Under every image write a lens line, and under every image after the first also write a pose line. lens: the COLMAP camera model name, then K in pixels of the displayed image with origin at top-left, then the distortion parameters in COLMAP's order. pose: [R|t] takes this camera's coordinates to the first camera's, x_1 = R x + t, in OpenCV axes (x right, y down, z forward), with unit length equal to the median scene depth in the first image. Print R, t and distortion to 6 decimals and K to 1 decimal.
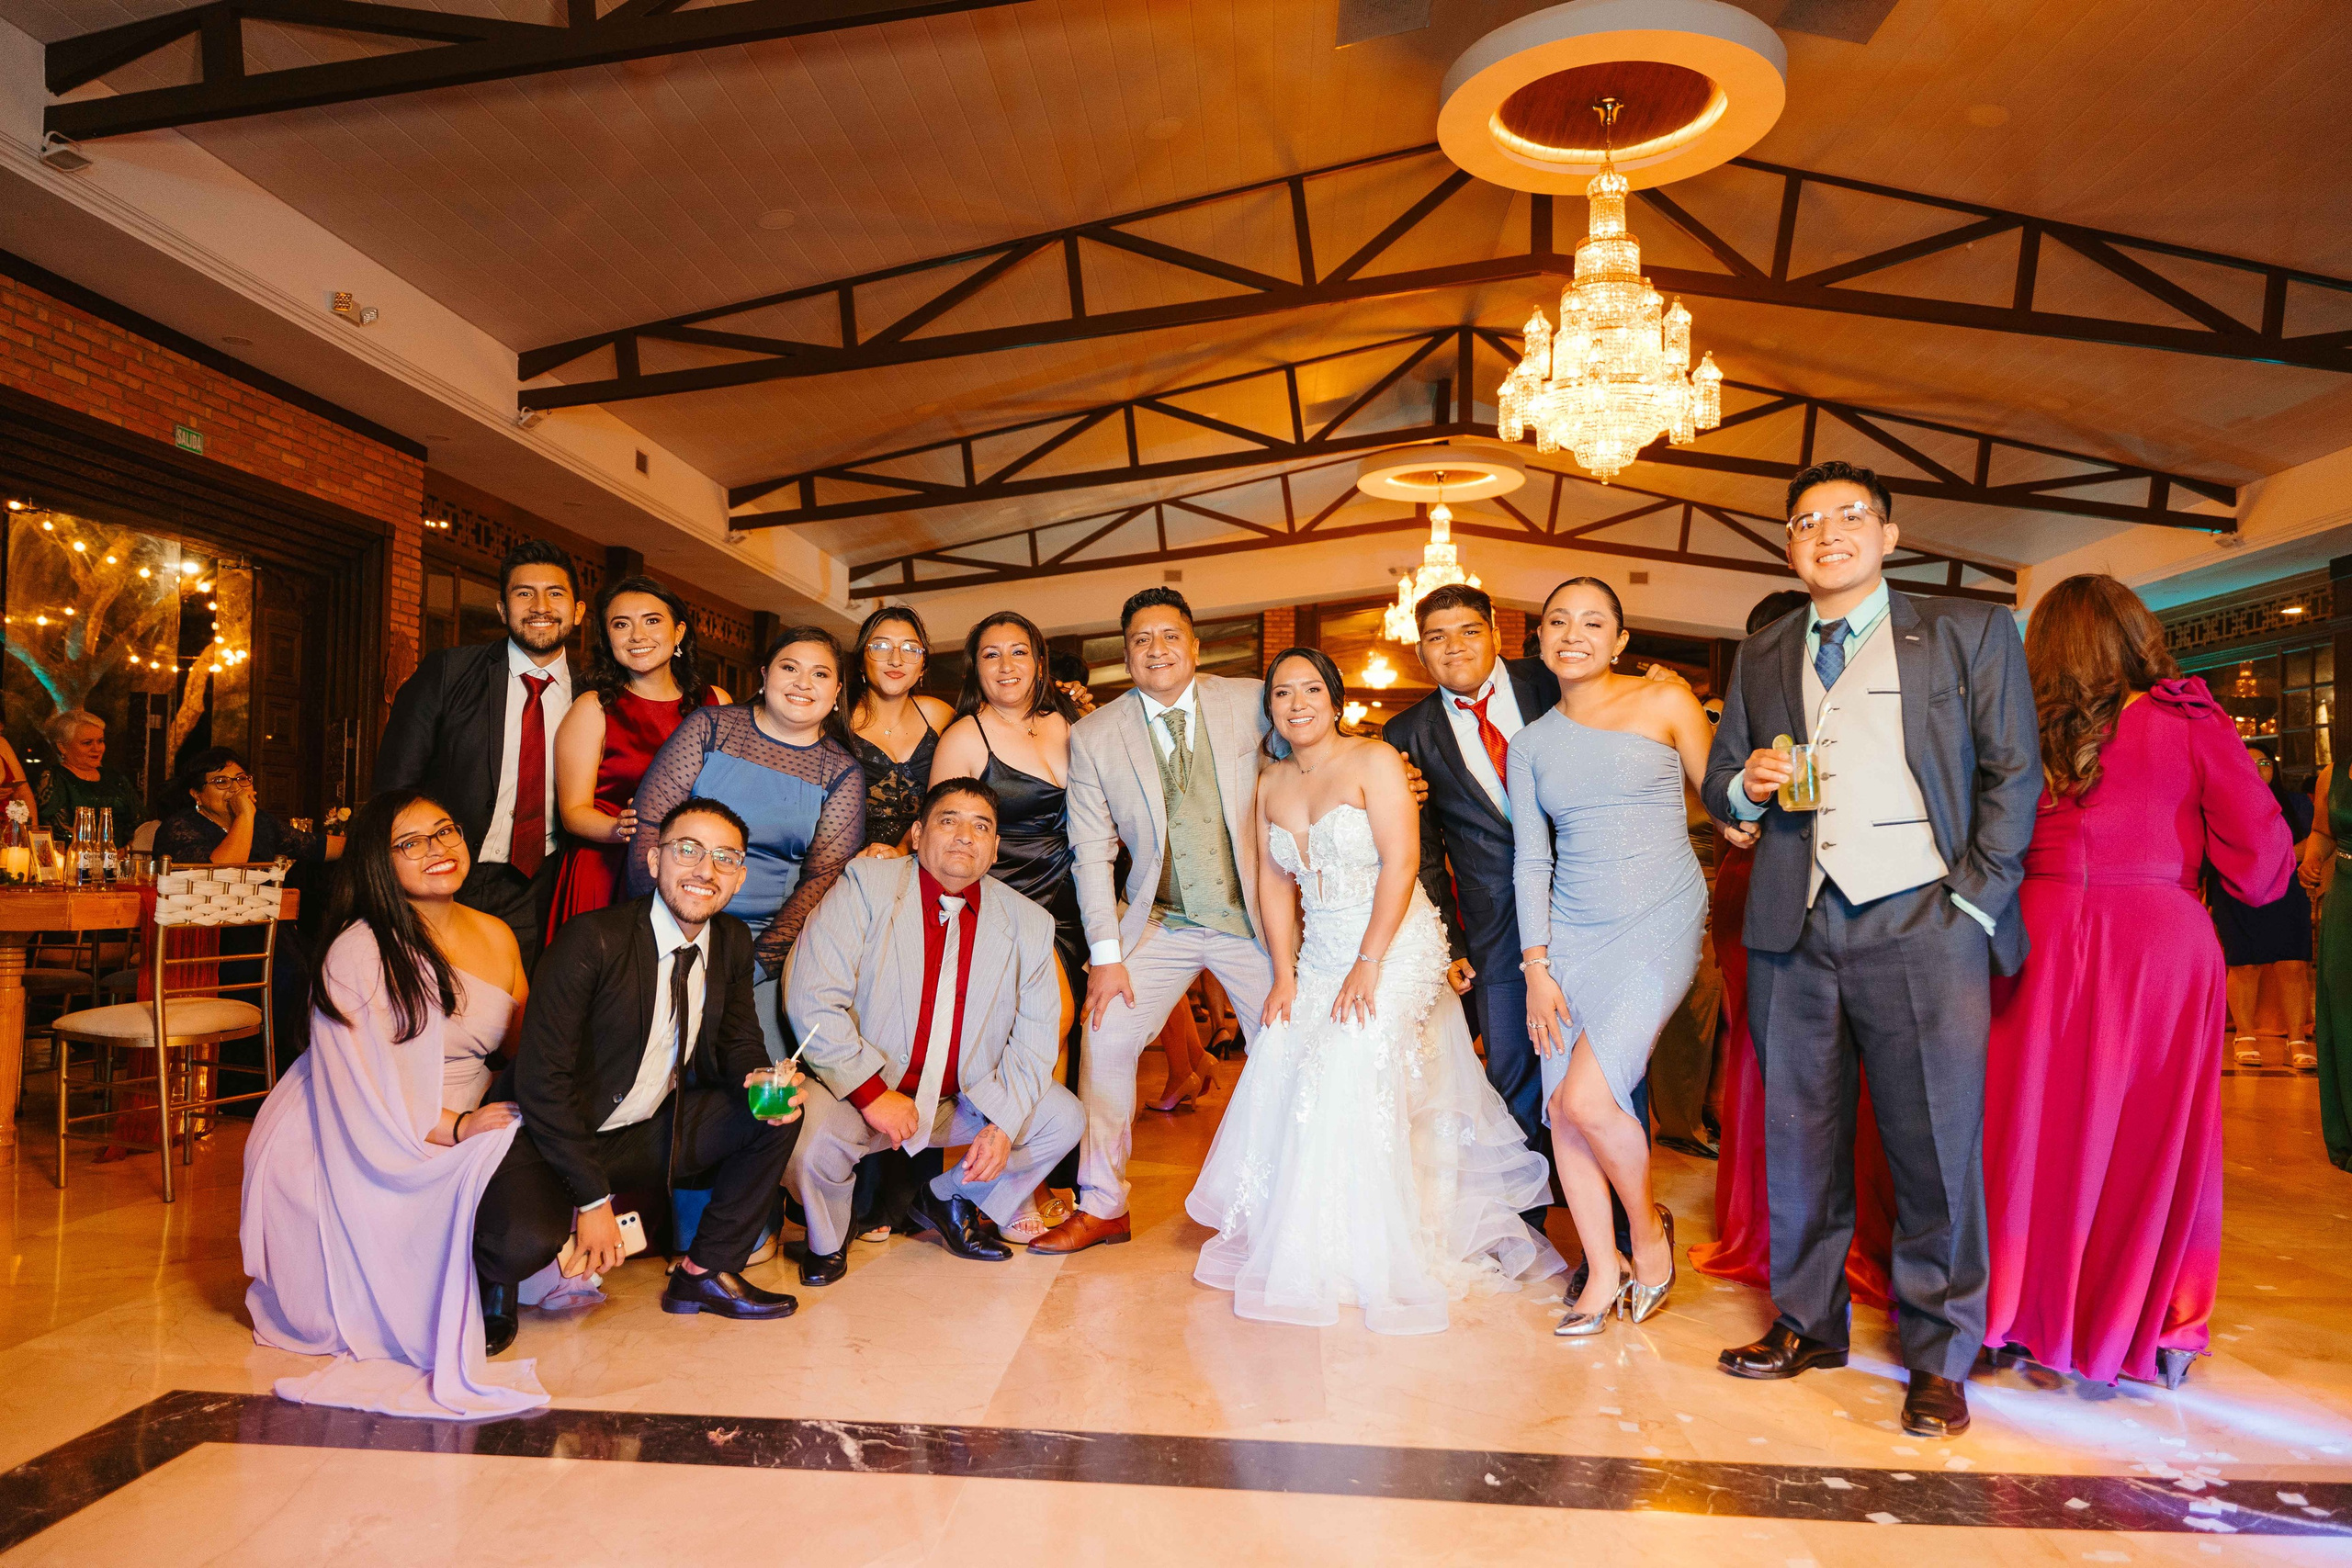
lens RADIAL K [[1552.3, 0, 1182.7], [0, 1552.3, 784.4], [0, 0, 1]] dist [0.000591, -0.005289]
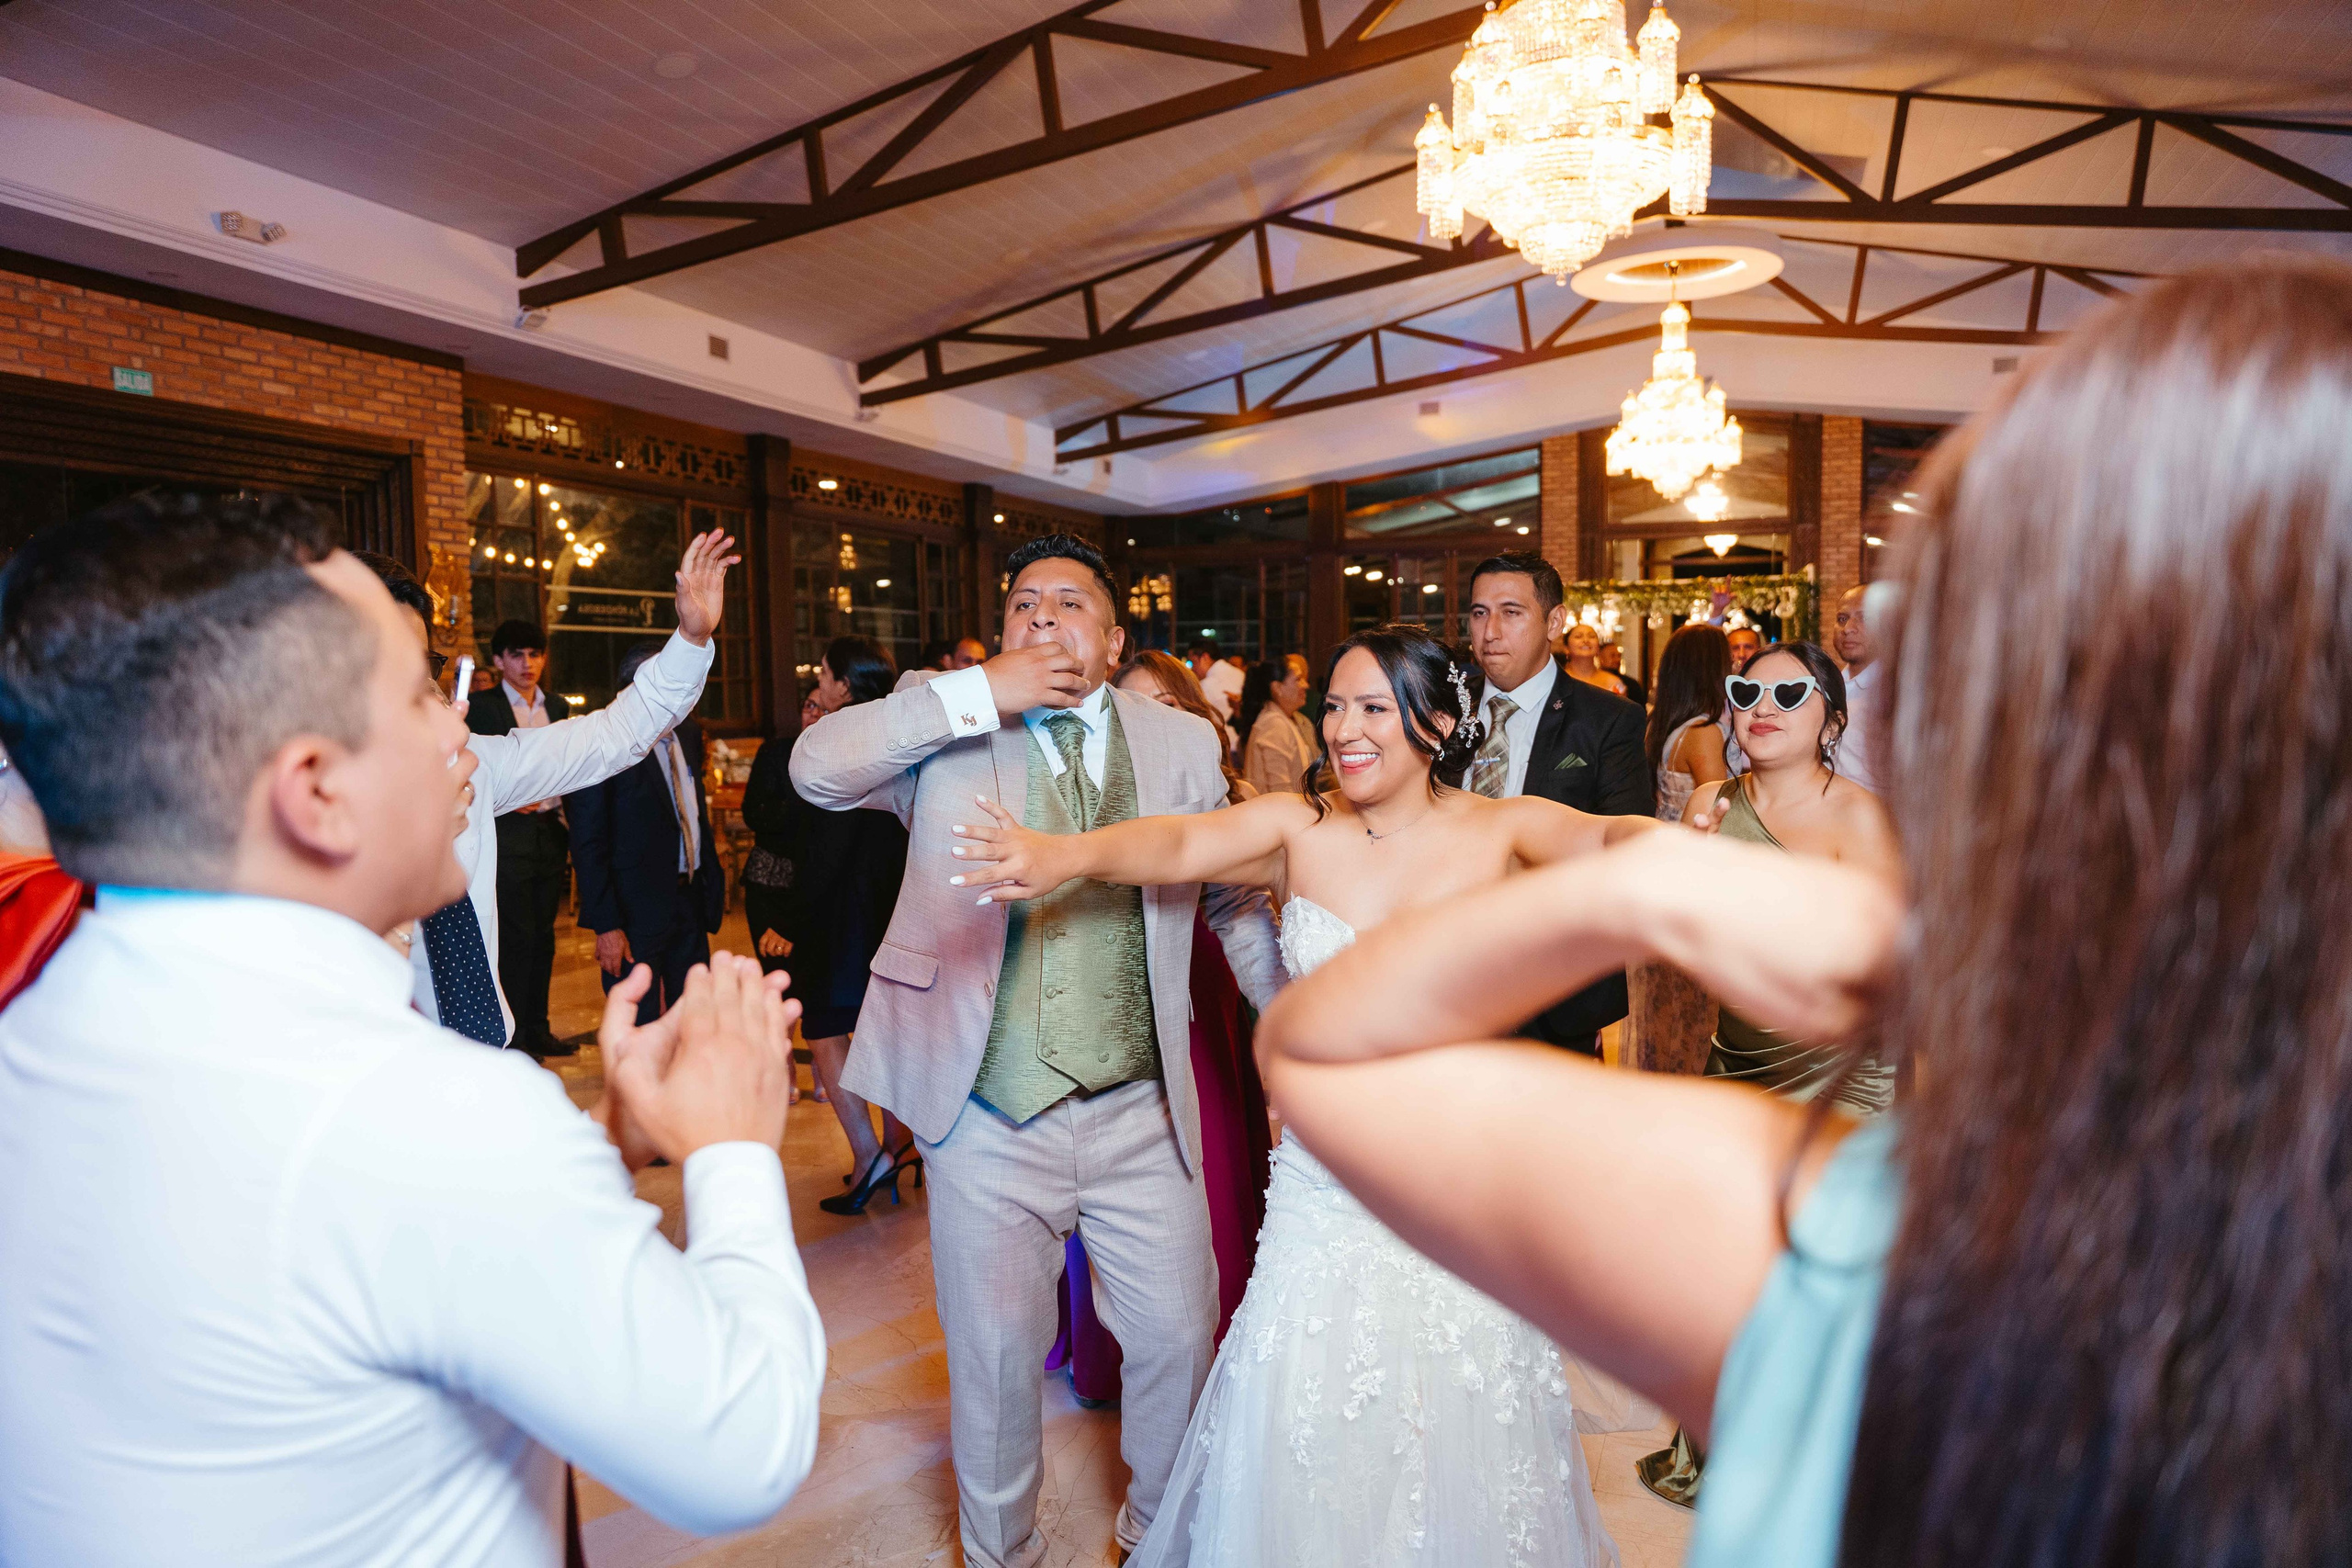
lens RADIAL K [[1556.6, 0, 1180.0], [0, 1556.6, 794.5], [0, 0, 1]] dist [0.007492, -0.012642]
pose [[0.956470, -0.006929, -0.291748, 0.188136], [0.039551, 0.993572, 0.106070, -0.023397], [0.289137, -0.112992, 0.950596, 0.132286]]
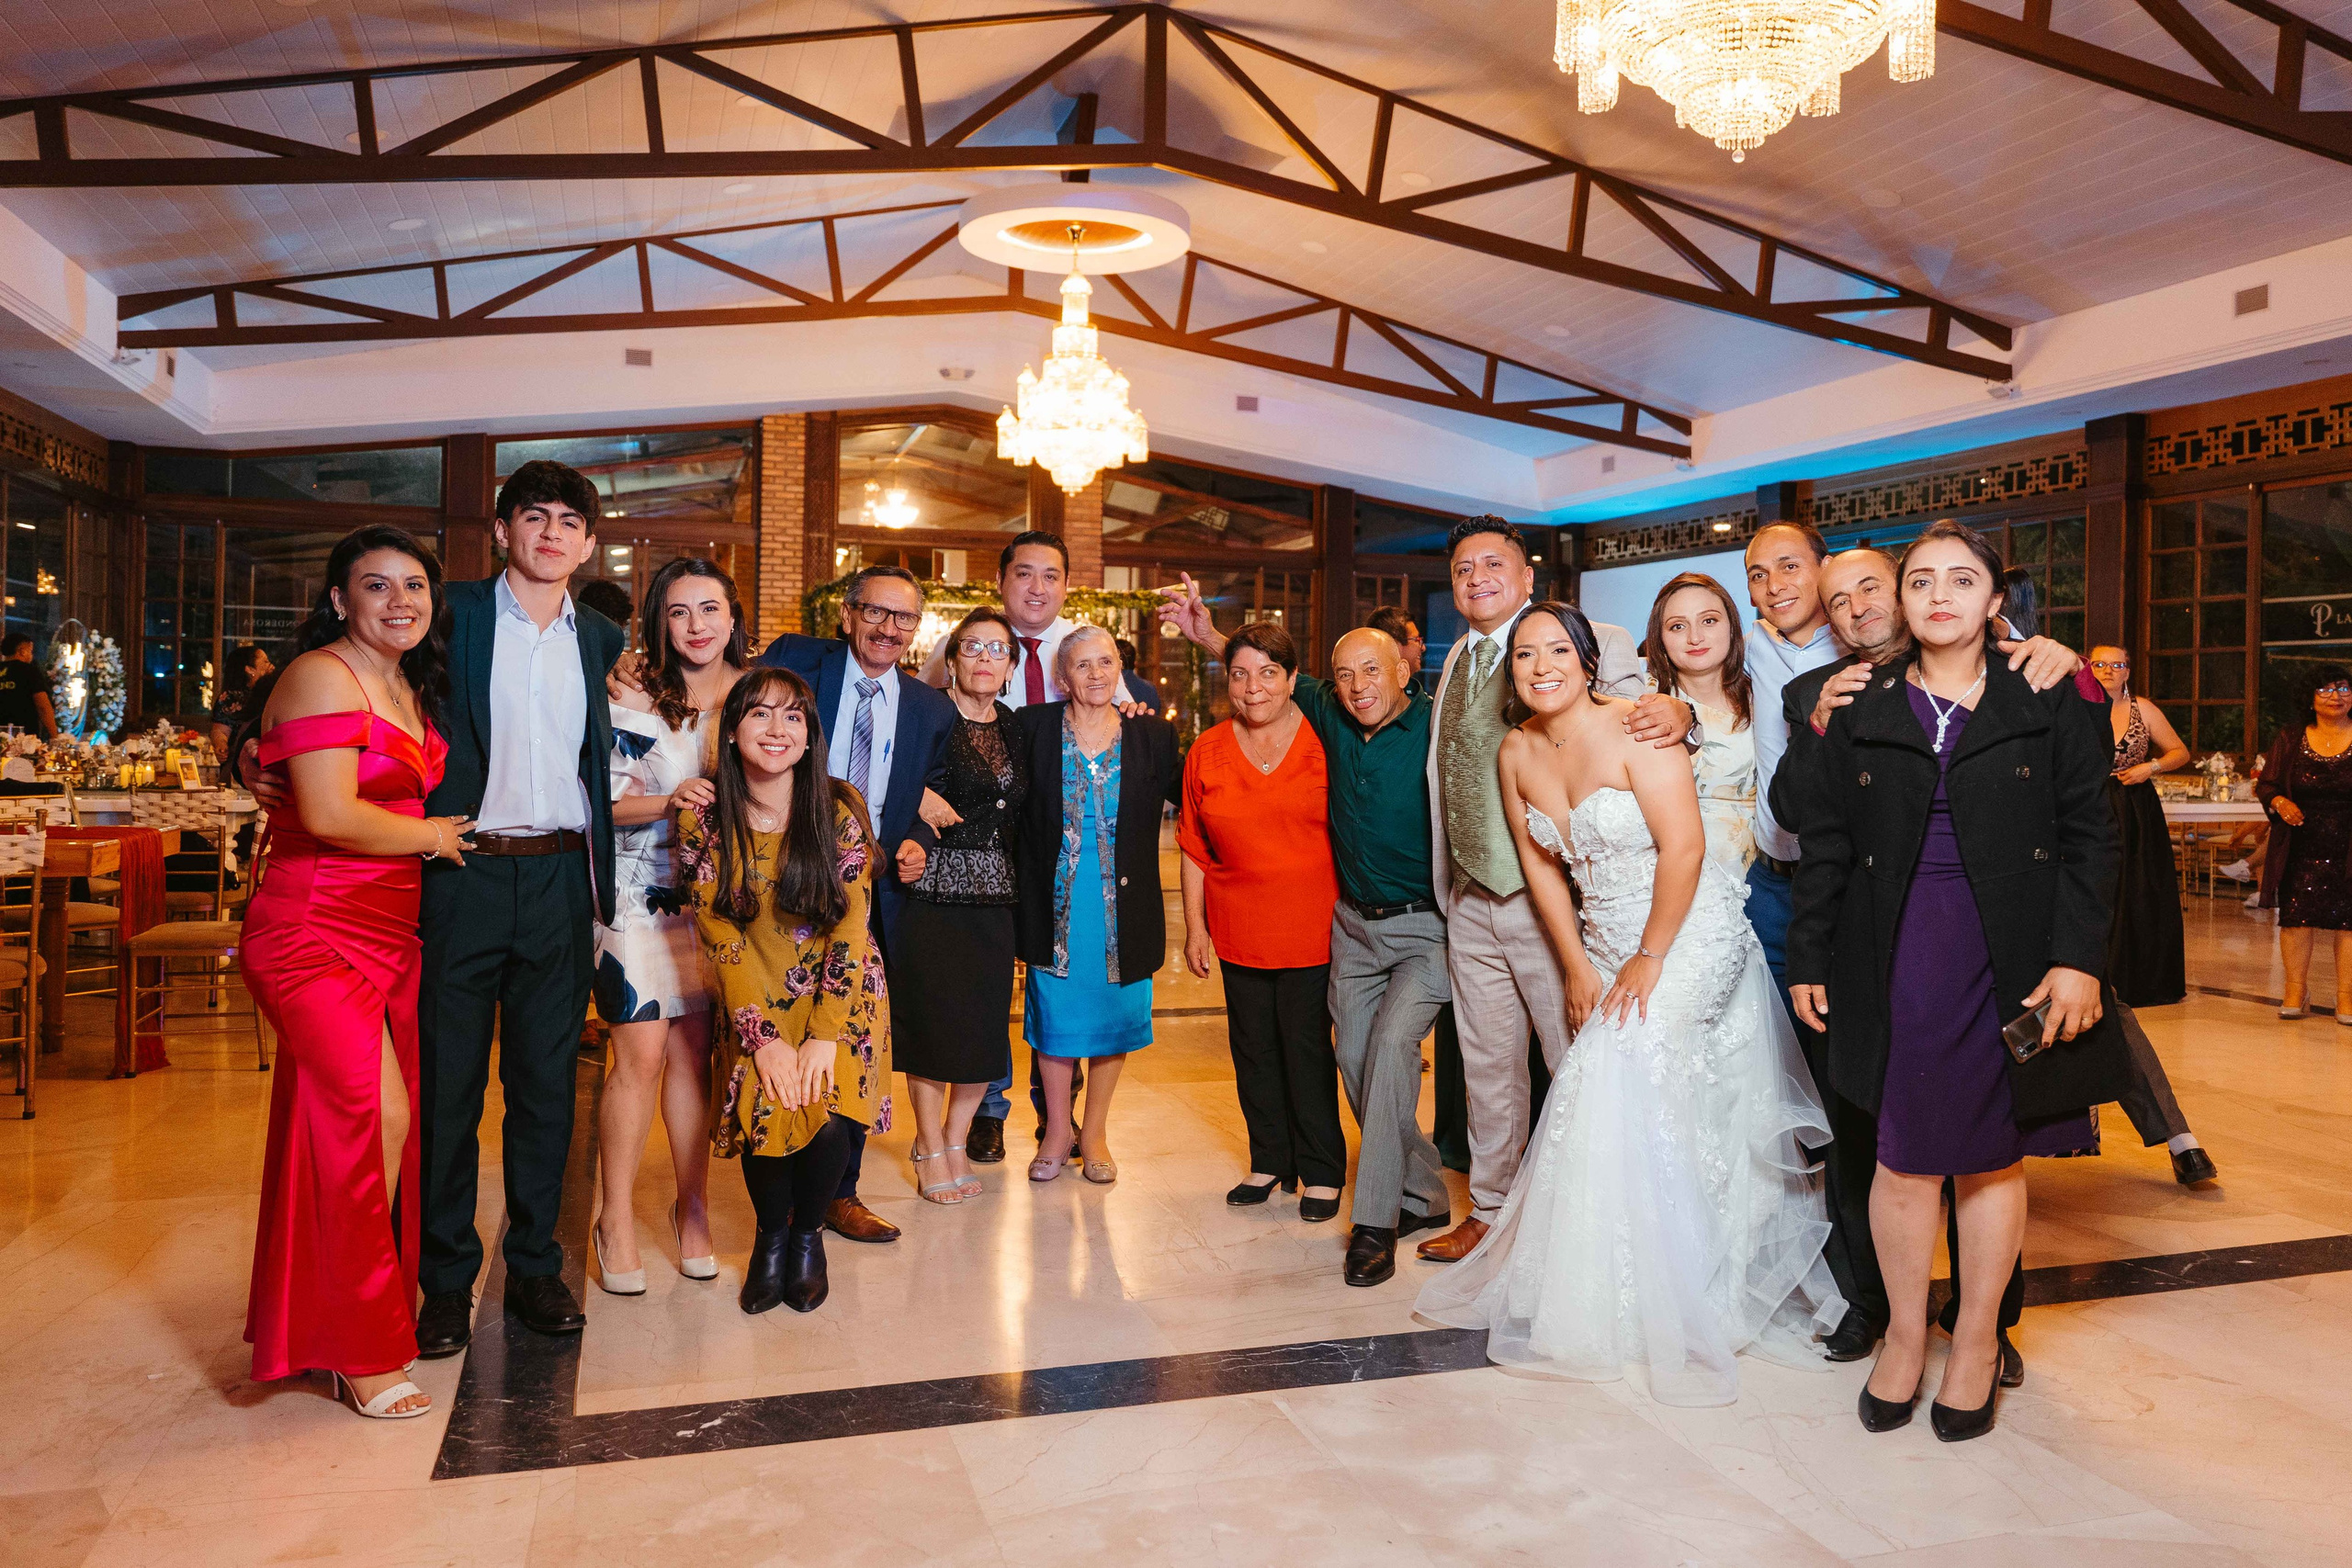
lens RADIAL K [[1703.5, 0, 1178.6], [0, 1703.5, 710.8], [0, 0, 1]] dist [0.001219, -0.003790]
pose [[0.933861, 0.003107, 0.357623, -0.086581], [-0.016317, 0.999291, 0.033925, -0.005491], [-0.357264, -0.037516, 0.933250, 0.289402]]
